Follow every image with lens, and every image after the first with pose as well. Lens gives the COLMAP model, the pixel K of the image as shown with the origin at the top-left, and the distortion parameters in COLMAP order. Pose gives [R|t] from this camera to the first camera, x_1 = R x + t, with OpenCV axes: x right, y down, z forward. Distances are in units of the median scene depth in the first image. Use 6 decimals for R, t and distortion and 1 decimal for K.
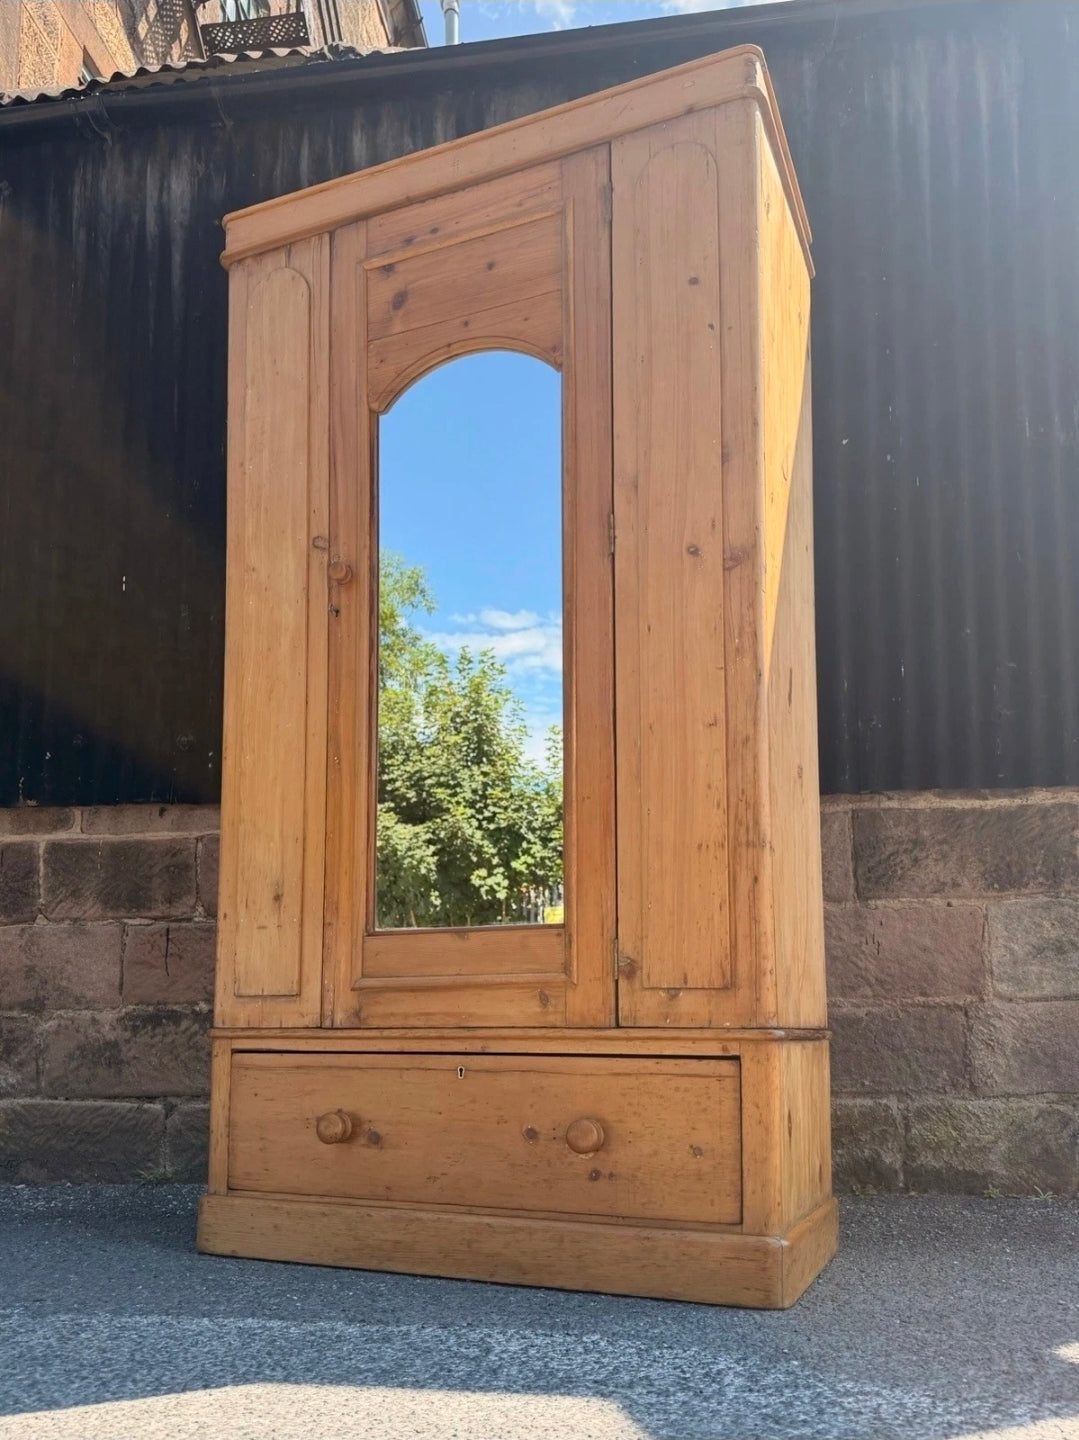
lens RADIAL K [[1142.8, 0, 538.9], [0, 1142.8, 924.2], [0, 0, 1]] dist [0.020720, -0.061715]
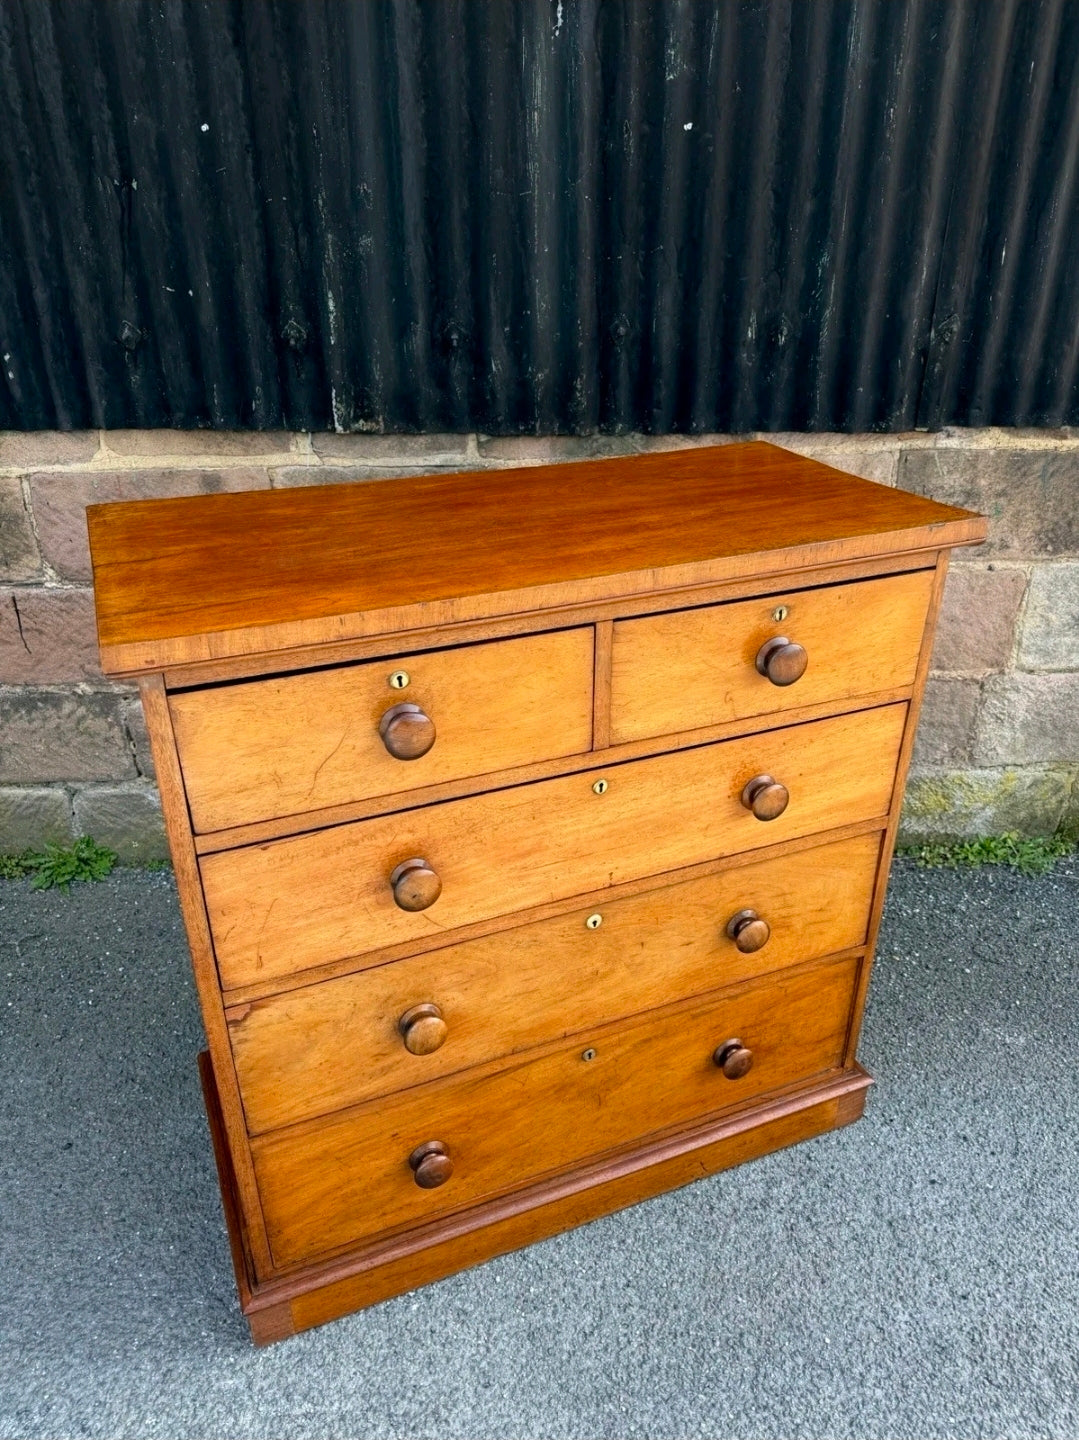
lens RADIAL K [[1023.0, 0, 543.9], [0, 1023.0, 726.0], [0, 0, 1]] dist [0.022109, -0.035235]
pose [[0.990122, -0.070703, 0.121078, -0.066460], [-0.005164, 0.844573, 0.535416, -0.325104], [-0.140115, -0.530752, 0.835865, 0.359402]]
